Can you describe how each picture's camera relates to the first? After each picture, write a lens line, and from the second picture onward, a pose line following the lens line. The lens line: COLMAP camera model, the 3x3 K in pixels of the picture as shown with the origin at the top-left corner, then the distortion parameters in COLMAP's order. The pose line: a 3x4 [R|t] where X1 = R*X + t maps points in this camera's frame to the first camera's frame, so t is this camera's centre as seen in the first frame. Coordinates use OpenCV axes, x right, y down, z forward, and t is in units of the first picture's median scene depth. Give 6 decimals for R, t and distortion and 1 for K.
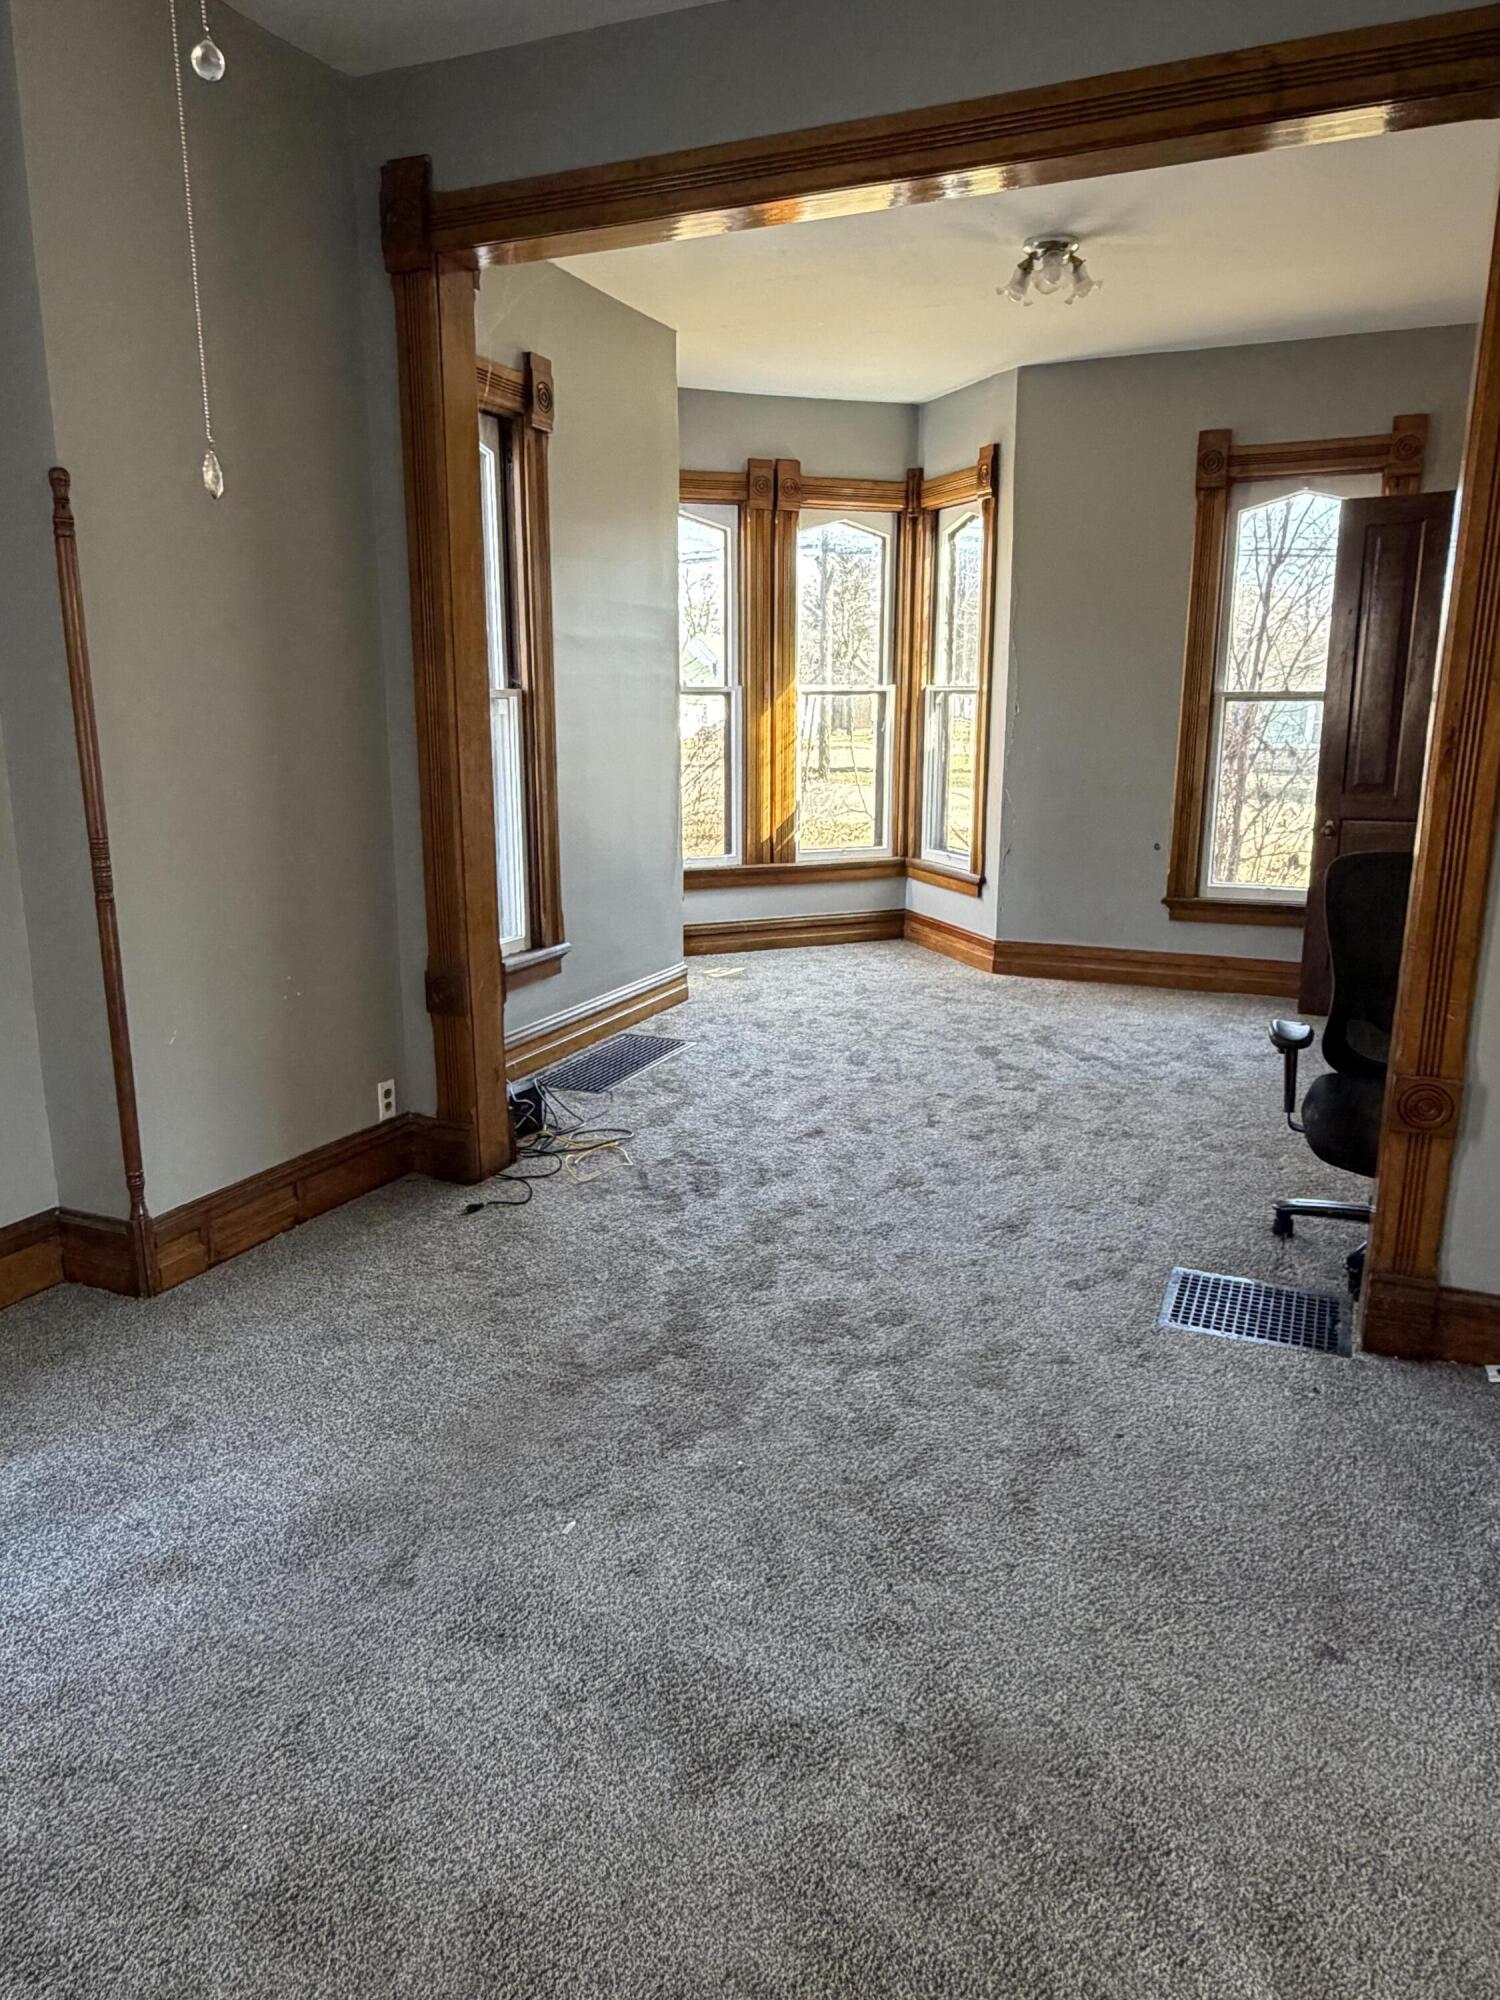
lens RADIAL K [[1306.9, 0, 743.3], [0, 1306.9, 1010.6], [0, 0, 1]] dist [-0.003923, 0.003969]
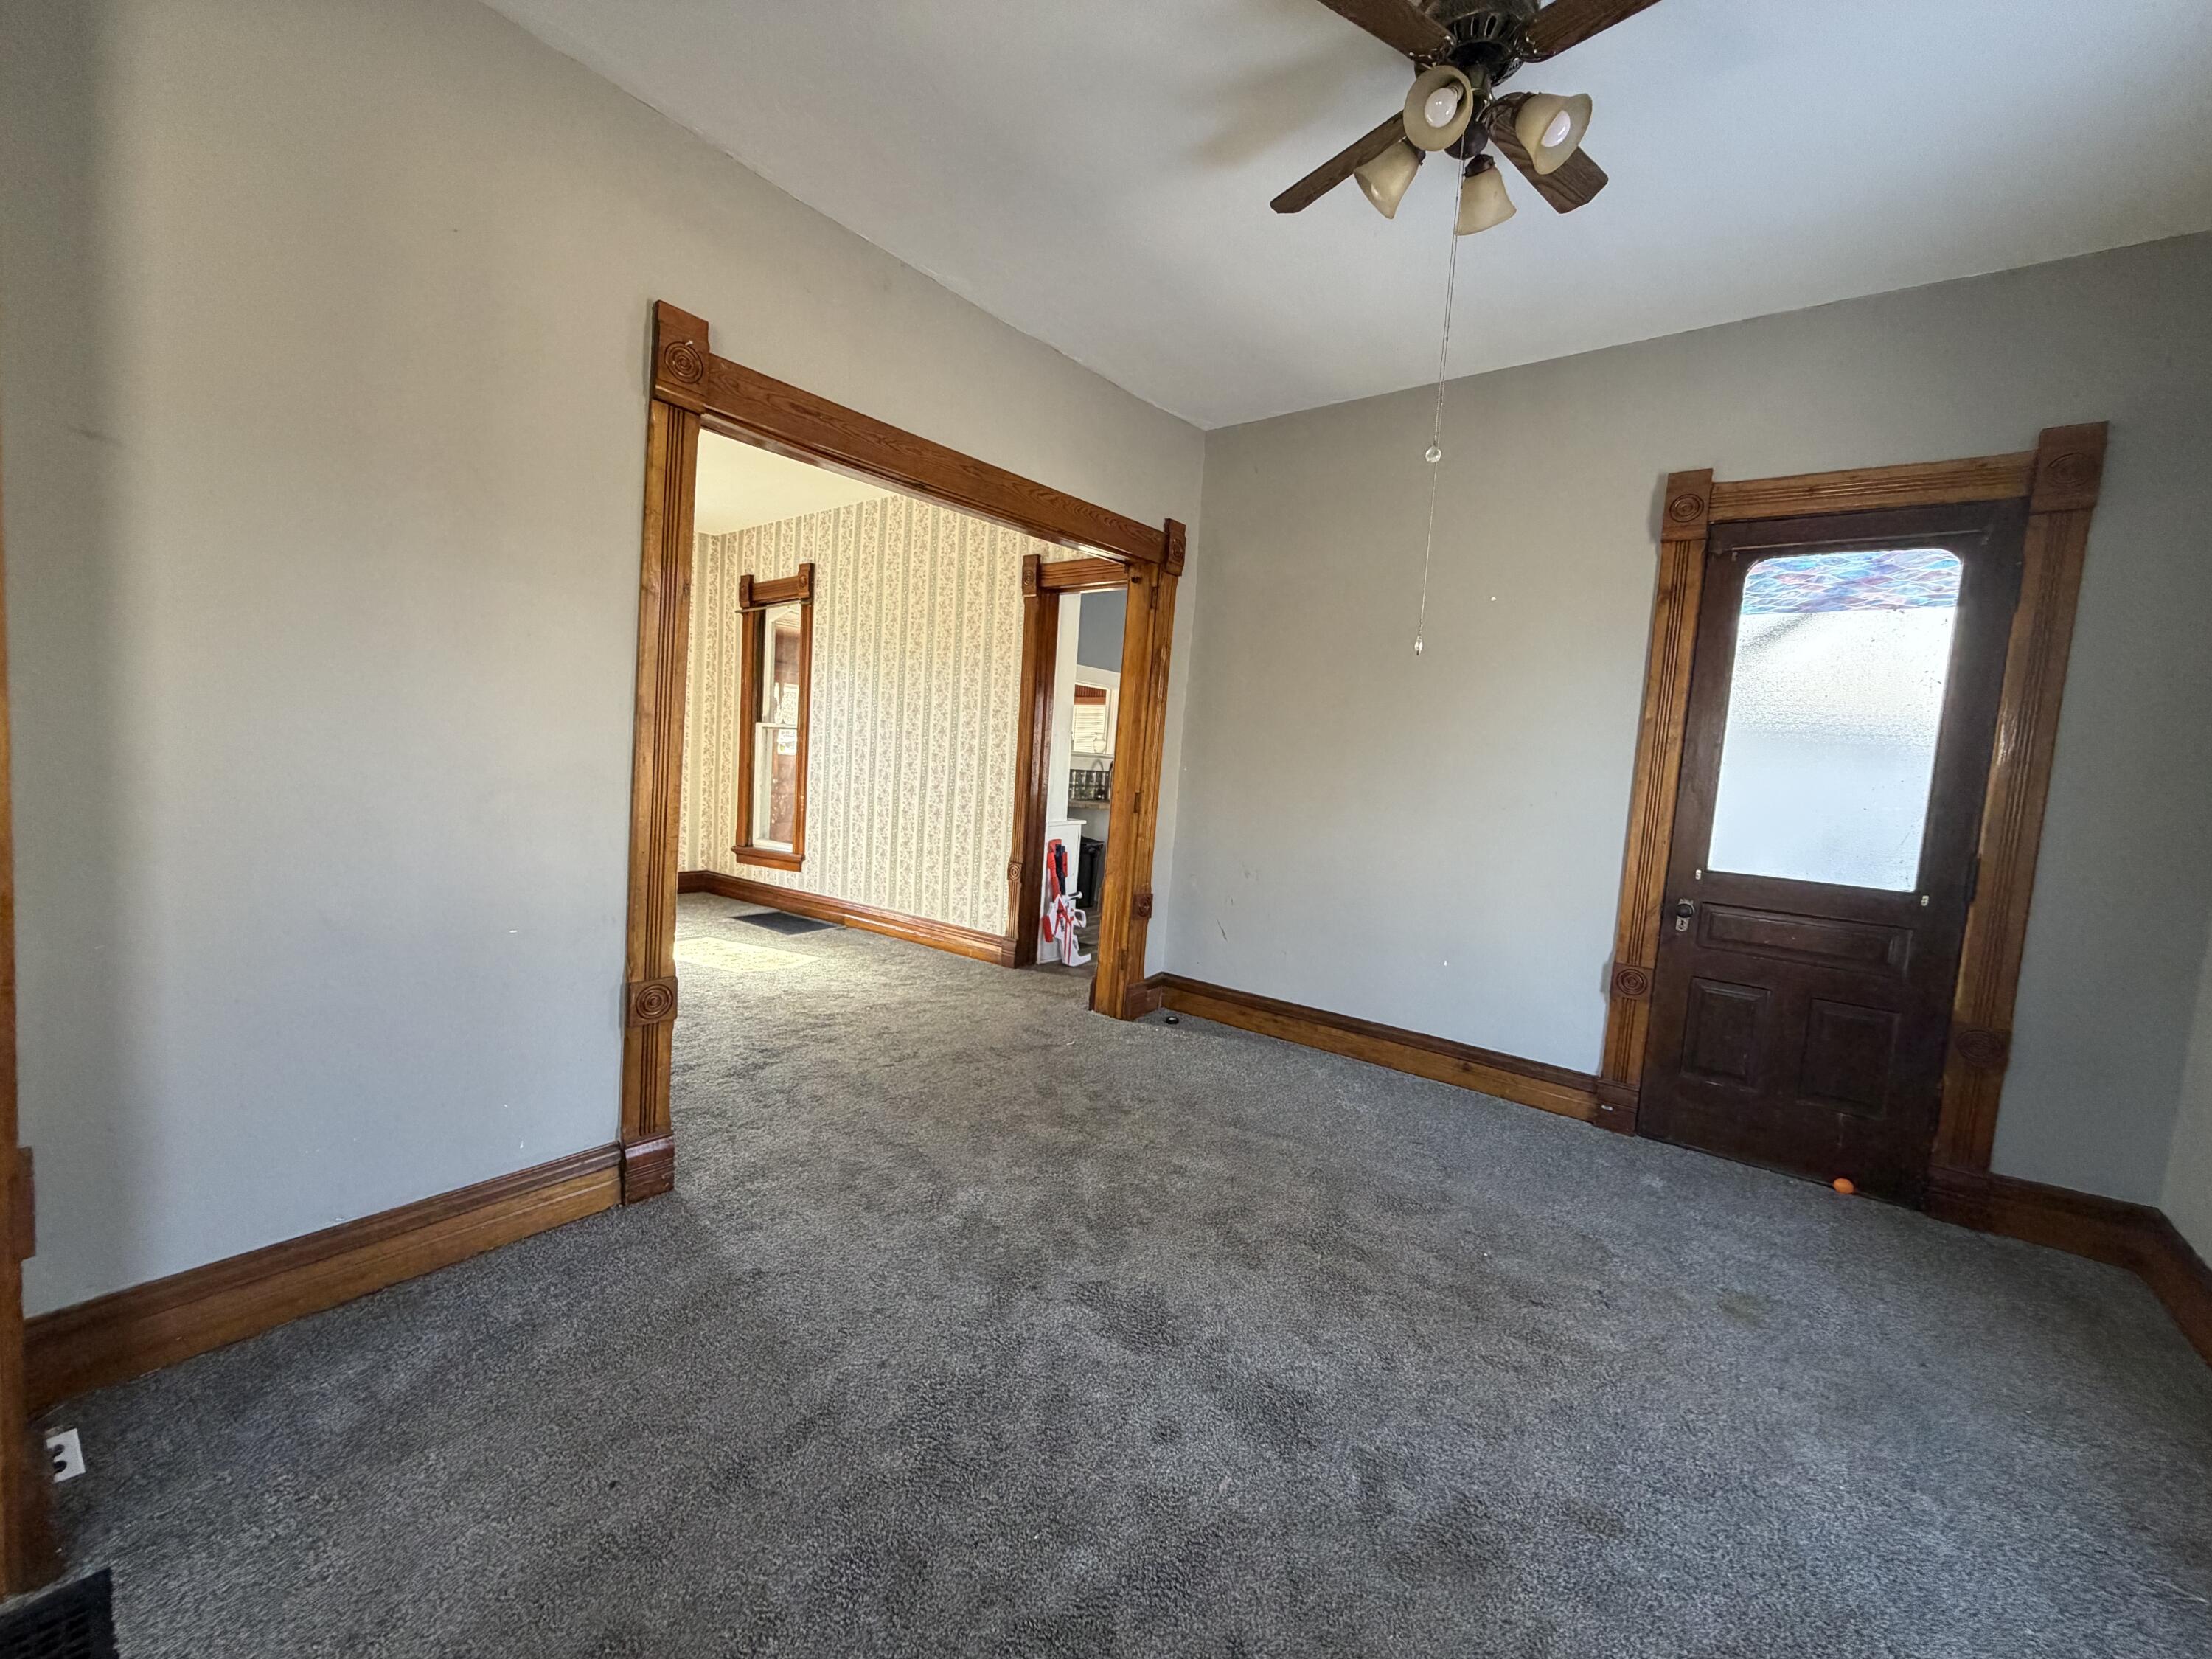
lens RADIAL K [[876.5, 0, 1105.3], [0, 876.5, 834.5], [0, 0, 1]] dist [-0.001400, 0.000062]
pose [[-0.967981, -0.086080, 0.235801, -0.074071], [-0.011338, 0.953398, 0.301501, -0.148507], [-0.250766, 0.289174, -0.923848, 0.703248]]
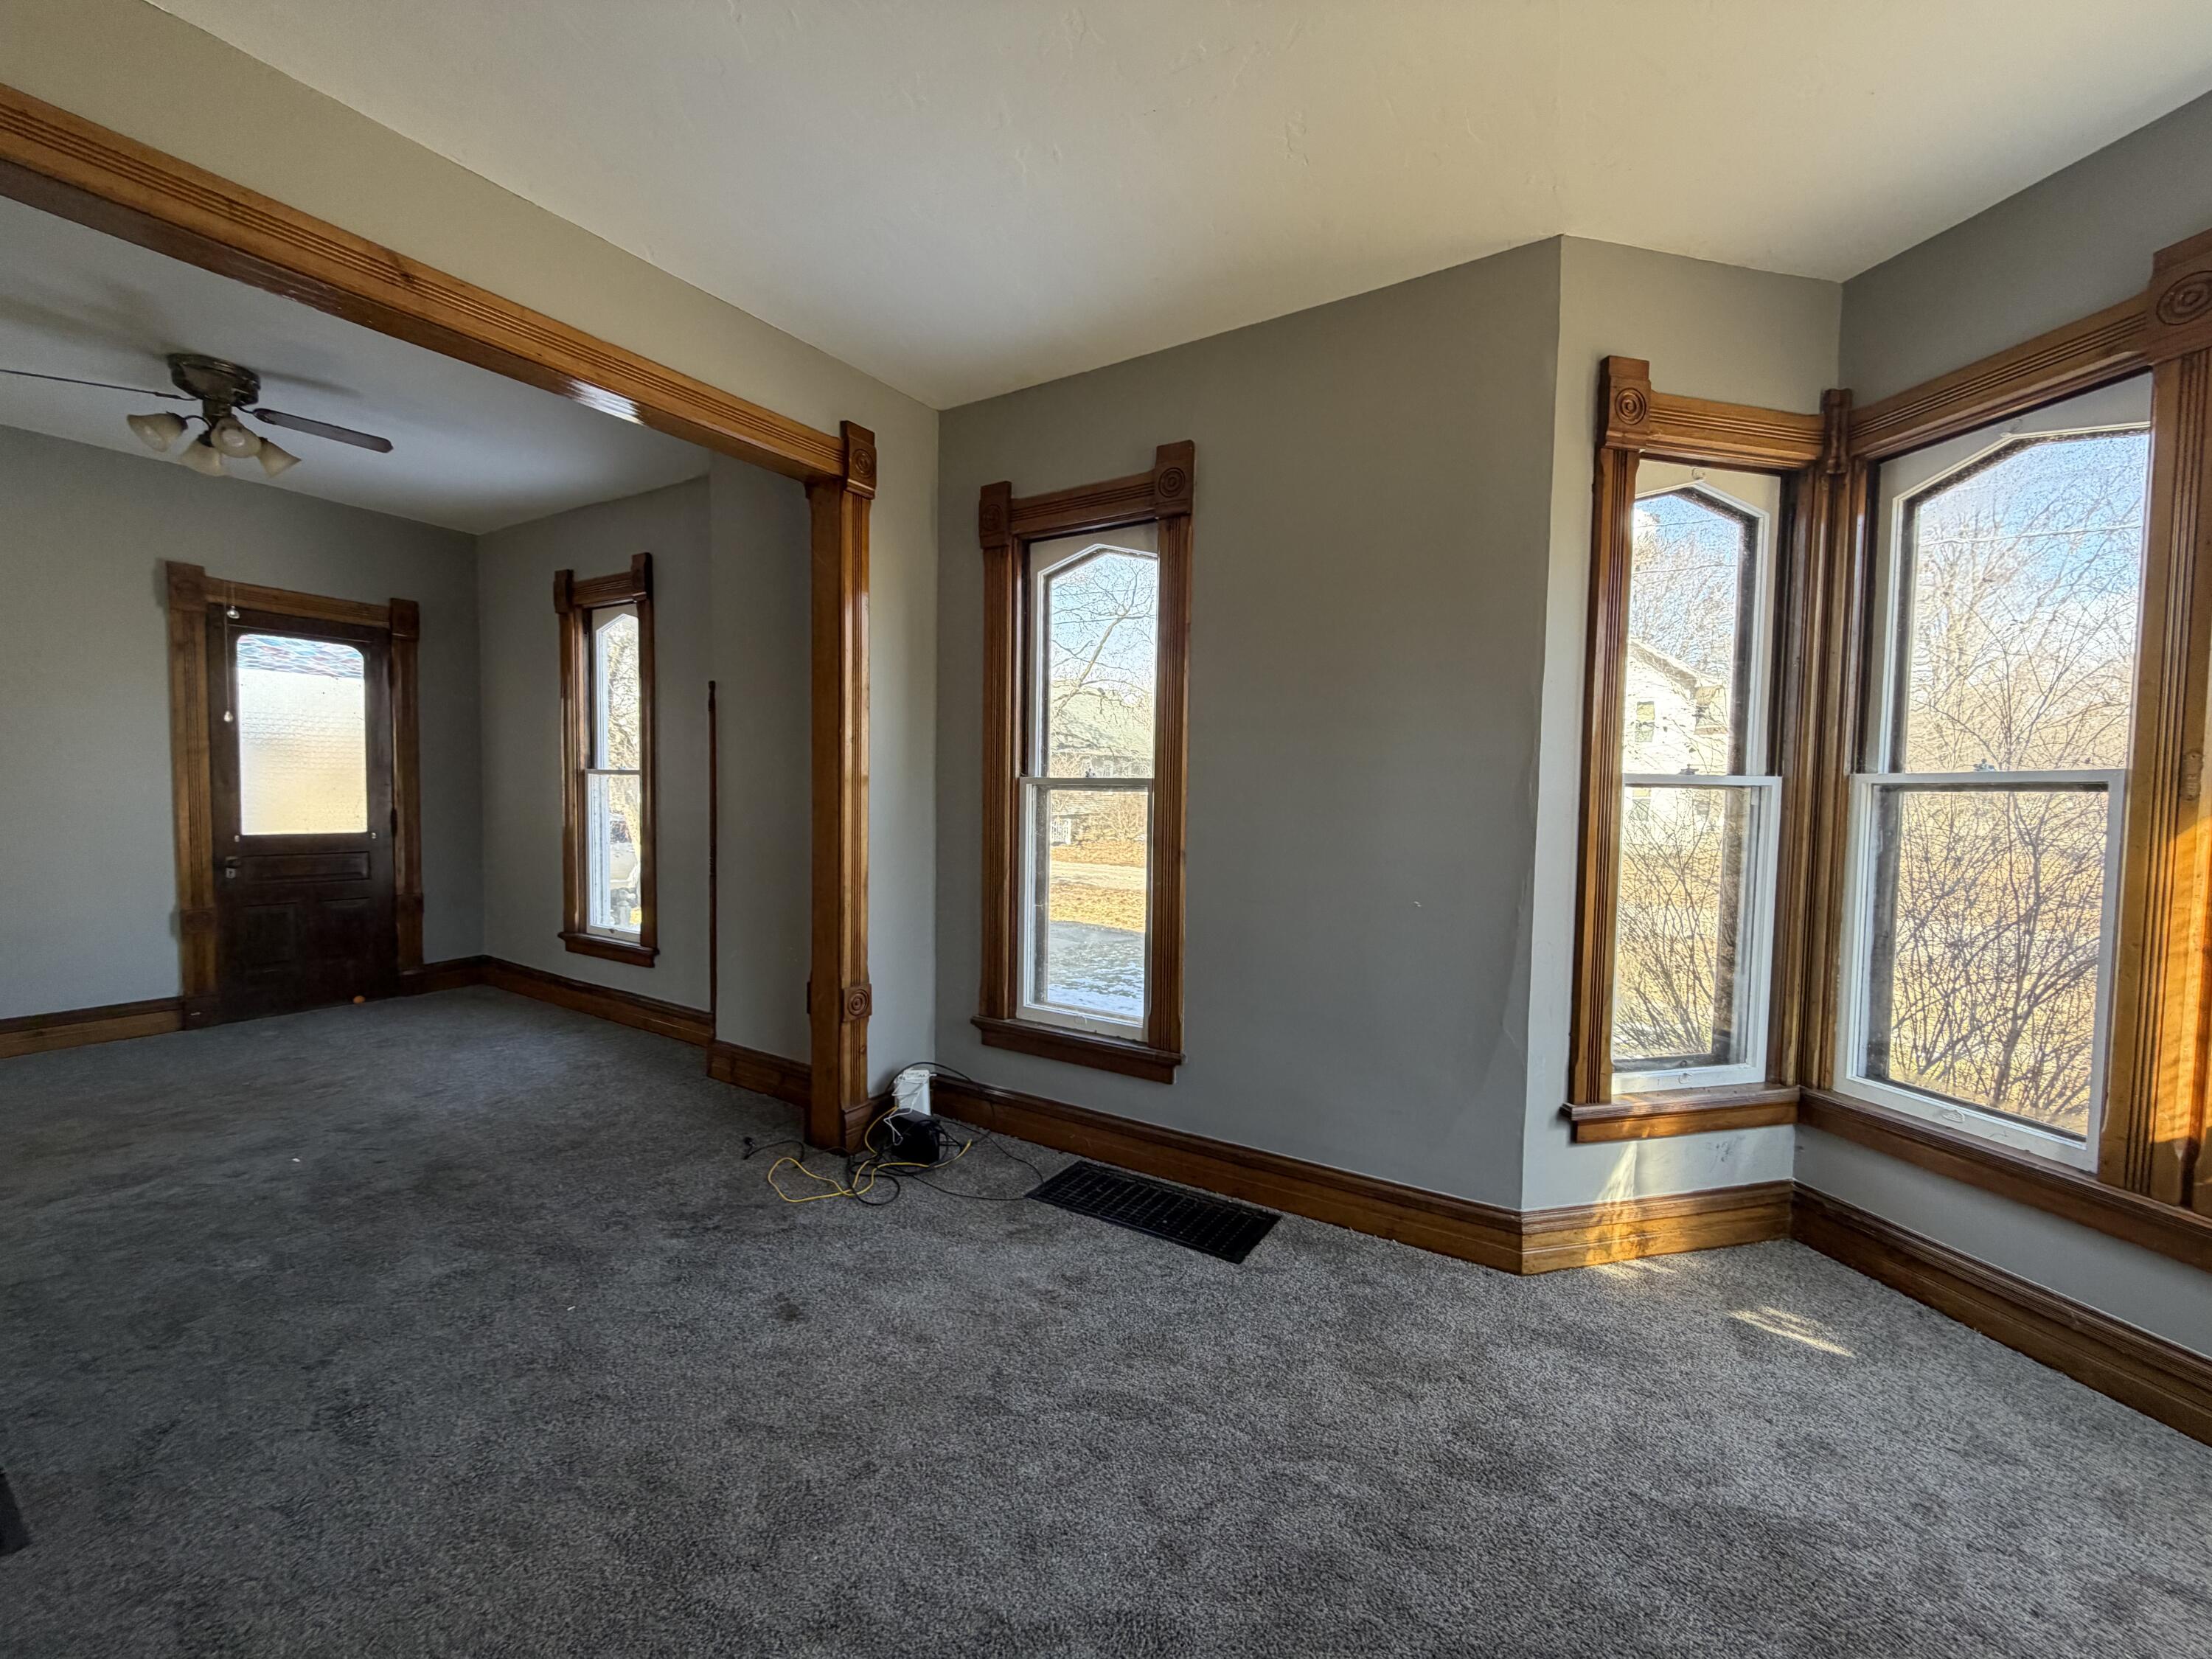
lens RADIAL K [[876.5, 0, 1102.6], [0, 876.5, 825.4], [0, 0, 1]] dist [-0.001400, 0.000062]
pose [[-0.139467, 0.037681, -0.989510, 0.486410], [-0.241792, 0.967732, 0.070931, -0.247521], [0.960253, 0.249148, -0.125856, 1.051244]]
